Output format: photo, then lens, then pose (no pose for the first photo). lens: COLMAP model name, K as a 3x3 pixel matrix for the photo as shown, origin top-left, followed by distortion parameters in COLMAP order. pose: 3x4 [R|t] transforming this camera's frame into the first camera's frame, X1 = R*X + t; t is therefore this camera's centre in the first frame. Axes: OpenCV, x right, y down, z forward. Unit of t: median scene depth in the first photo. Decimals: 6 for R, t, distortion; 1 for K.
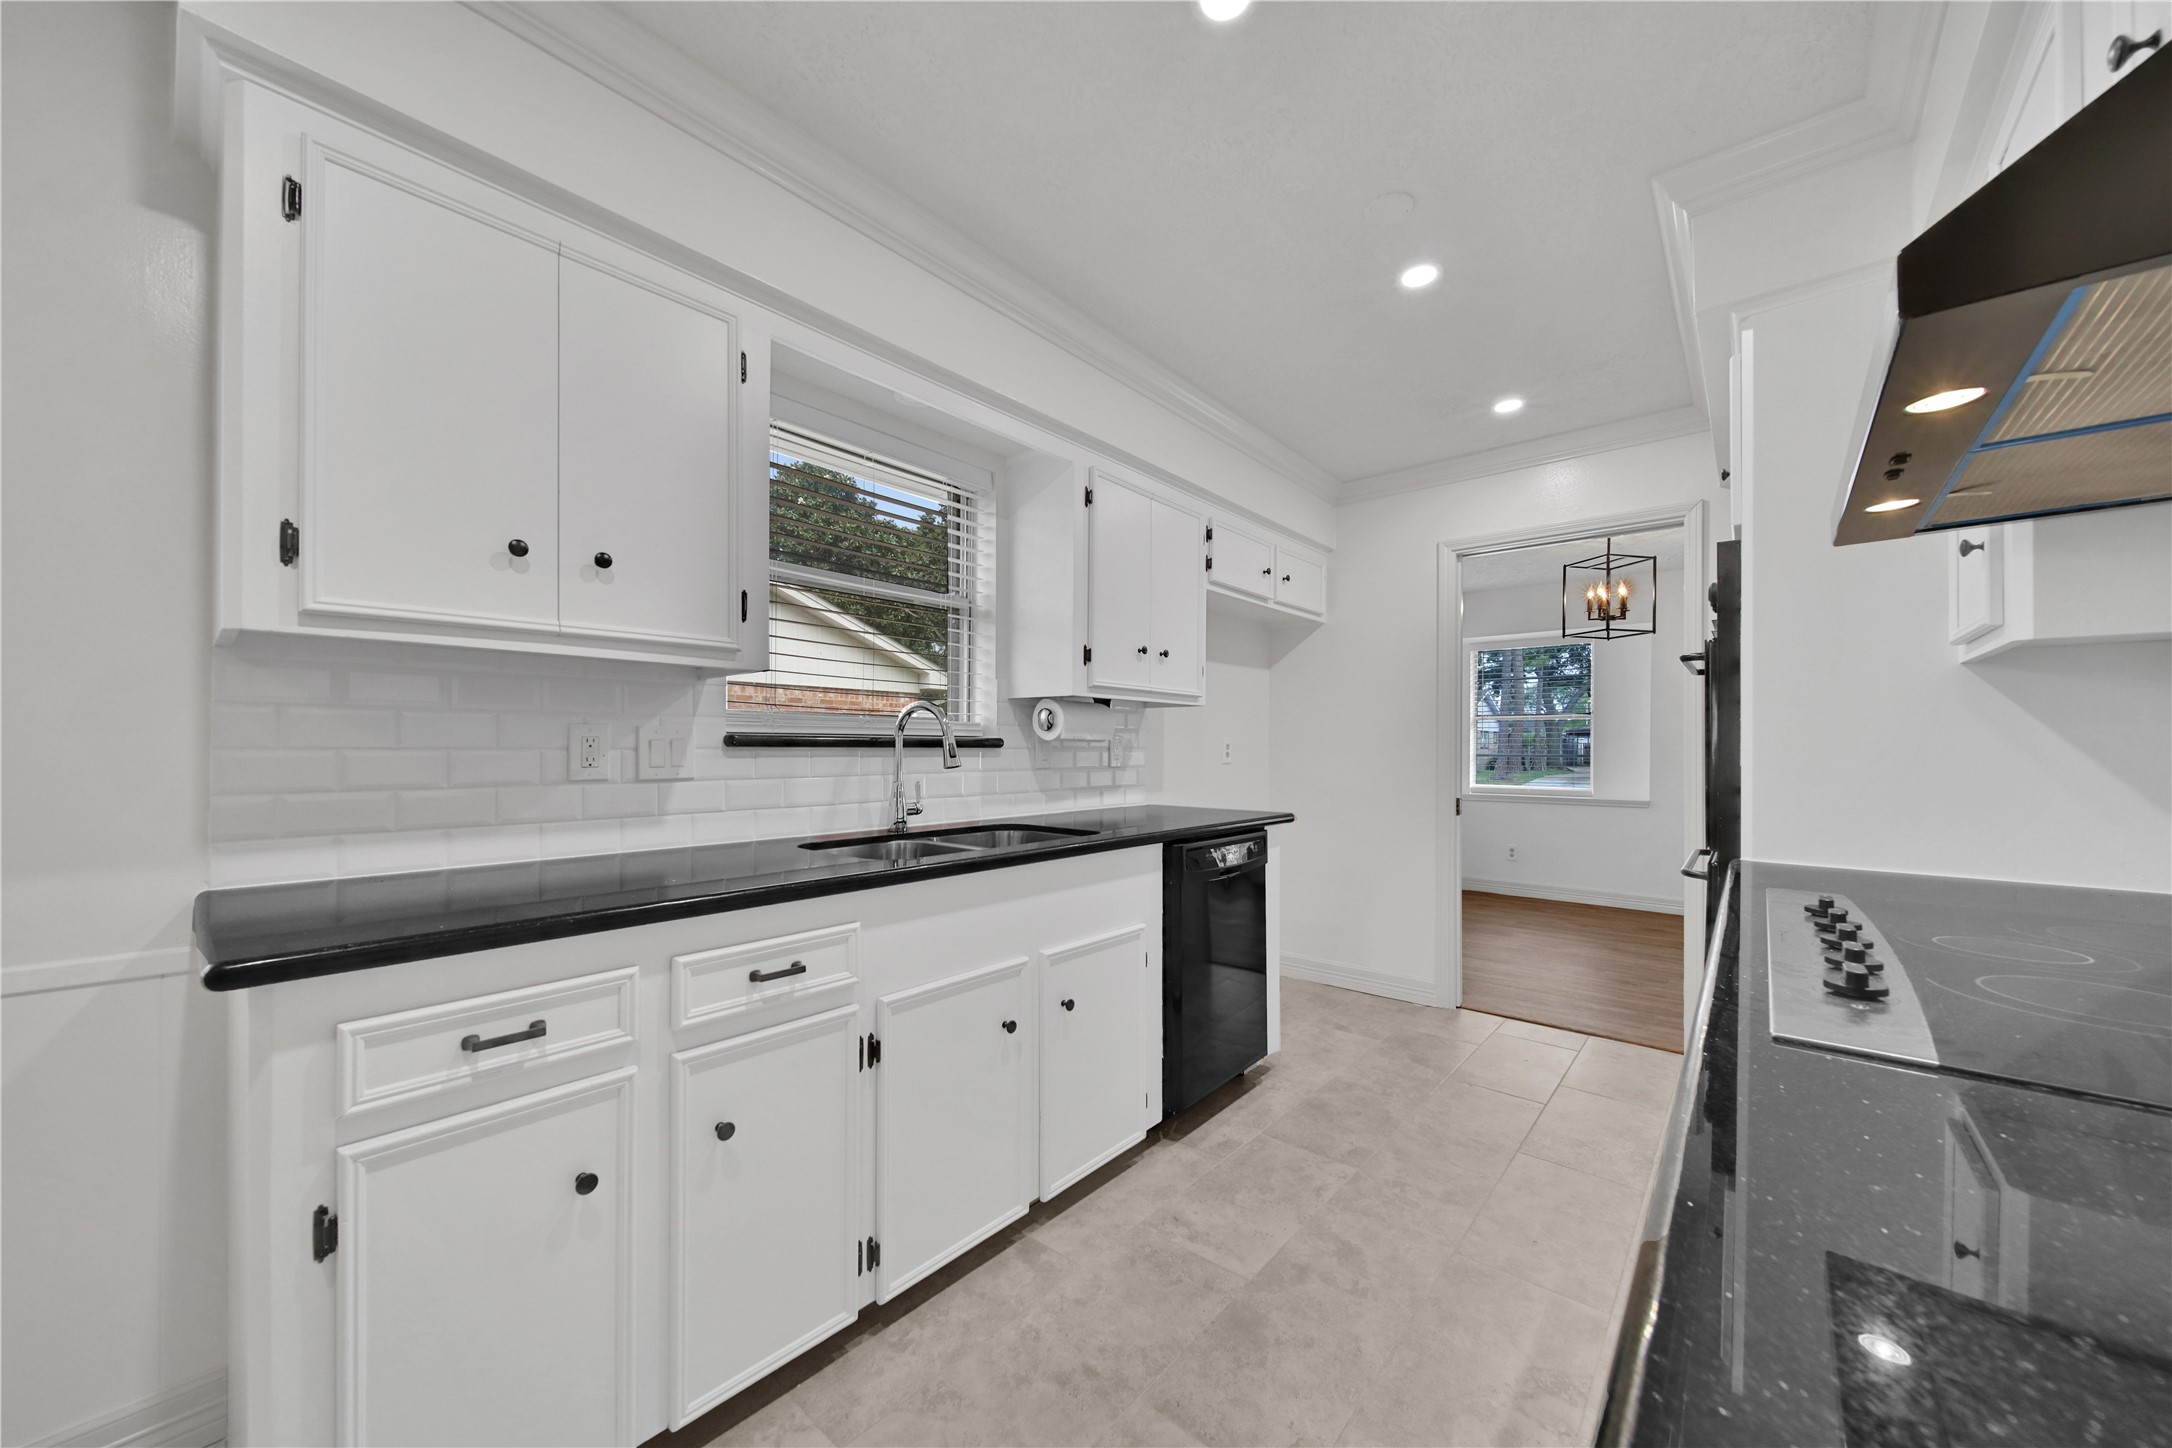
lens RADIAL K [[776.4, 0, 1087.2], [0, 776.4, 742.3], [0, 0, 1]] dist [-0.001259, -0.000609]
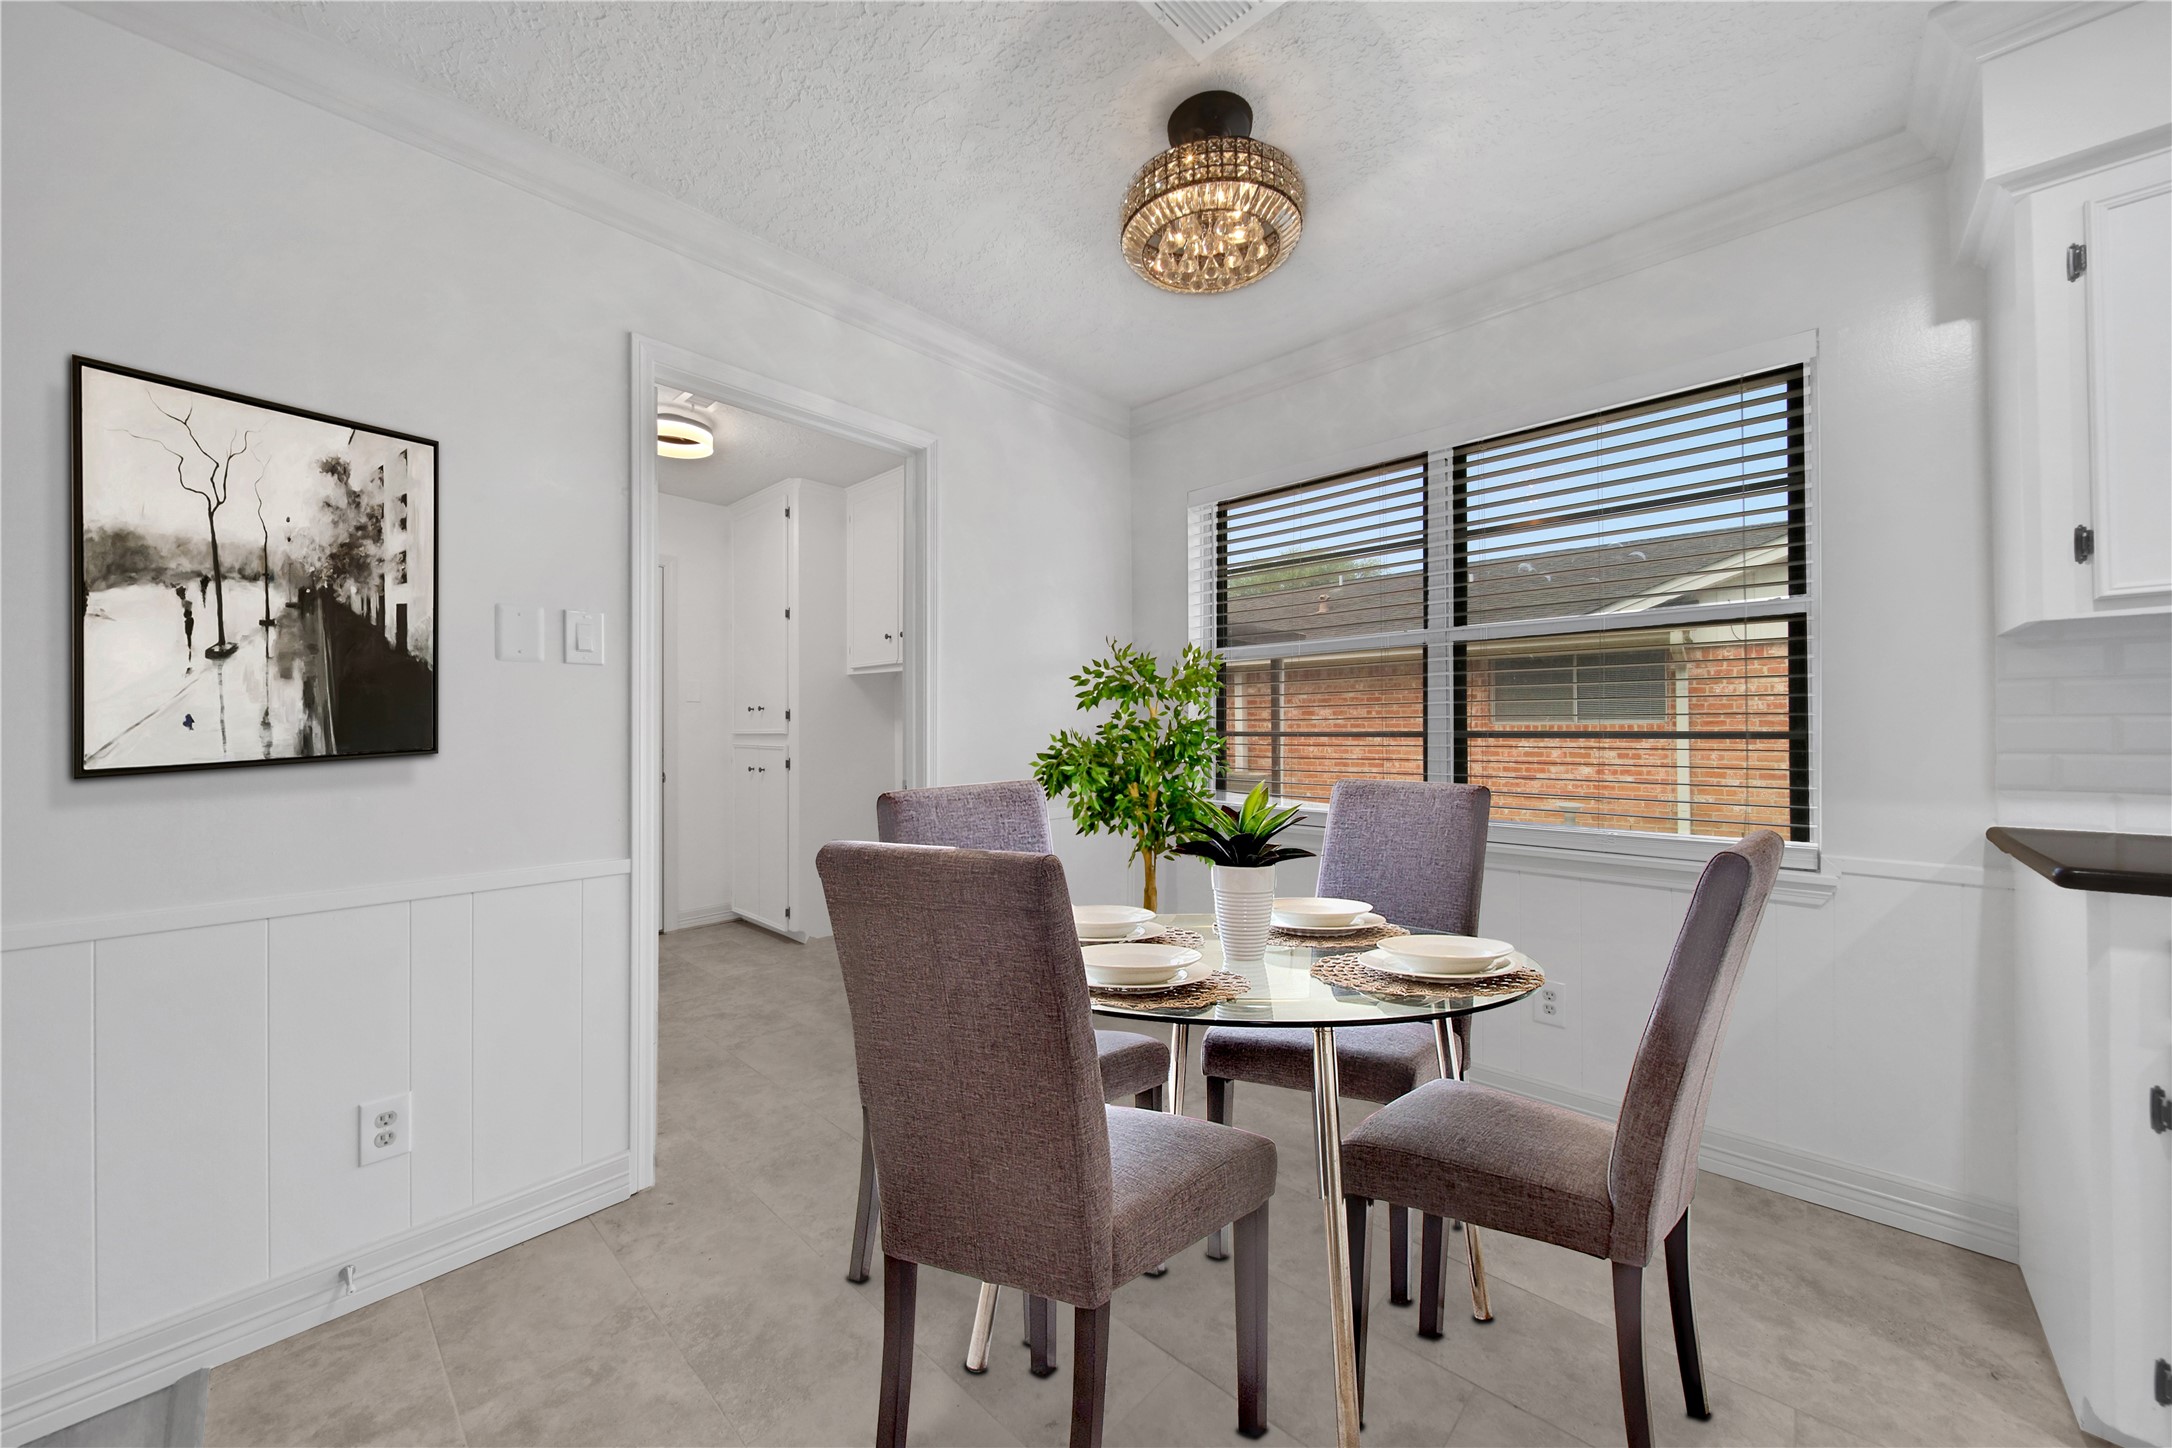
lens RADIAL K [[776.4, 0, 1073.1], [0, 776.4, 725.5], [0, 0, 1]] dist [-0.001259, -0.000609]
pose [[-0.053177, -0.011324, -0.998521, 0.246512], [0.010605, 0.999873, -0.011904, 0.023164], [0.998529, -0.011222, -0.053050, -0.492034]]
